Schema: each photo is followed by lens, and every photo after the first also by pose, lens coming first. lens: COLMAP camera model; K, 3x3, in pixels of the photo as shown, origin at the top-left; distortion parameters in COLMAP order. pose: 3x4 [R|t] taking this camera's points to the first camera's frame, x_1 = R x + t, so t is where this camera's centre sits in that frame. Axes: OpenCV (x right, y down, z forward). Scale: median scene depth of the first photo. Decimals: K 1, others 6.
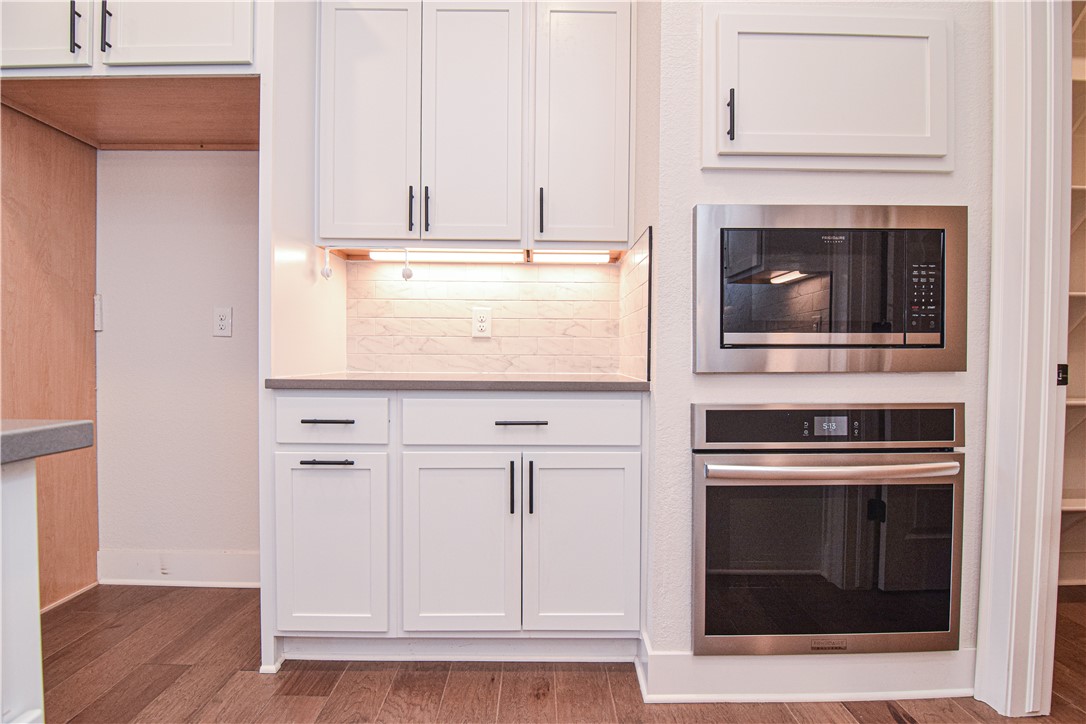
lens RADIAL K [[526.3, 0, 546.5], [0, 526.3, 363.7], [0, 0, 1]] dist [-0.010840, -0.006270]
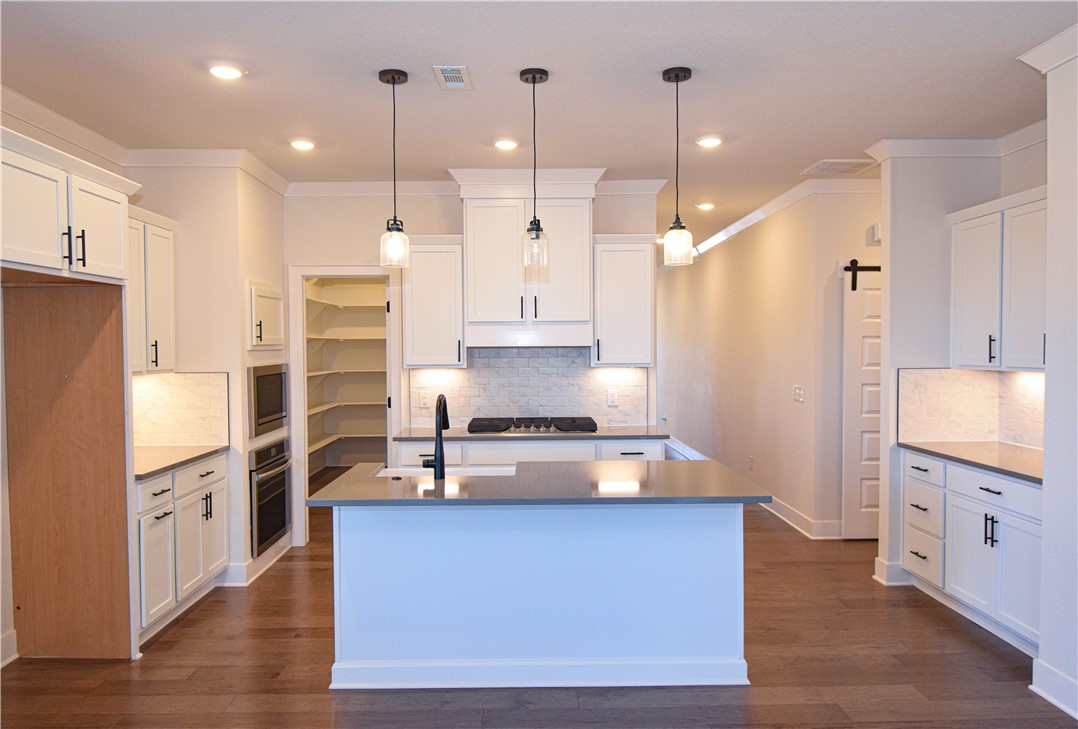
lens RADIAL K [[778.3, 0, 536.1], [0, 778.3, 367.9], [0, 0, 1]] dist [0.001768, -0.011874]
pose [[-0.004865, -0.035593, 0.999355, -3.013409], [0.024925, 0.999052, 0.035704, -0.365486], [-0.999677, 0.025083, -0.003973, -0.243370]]
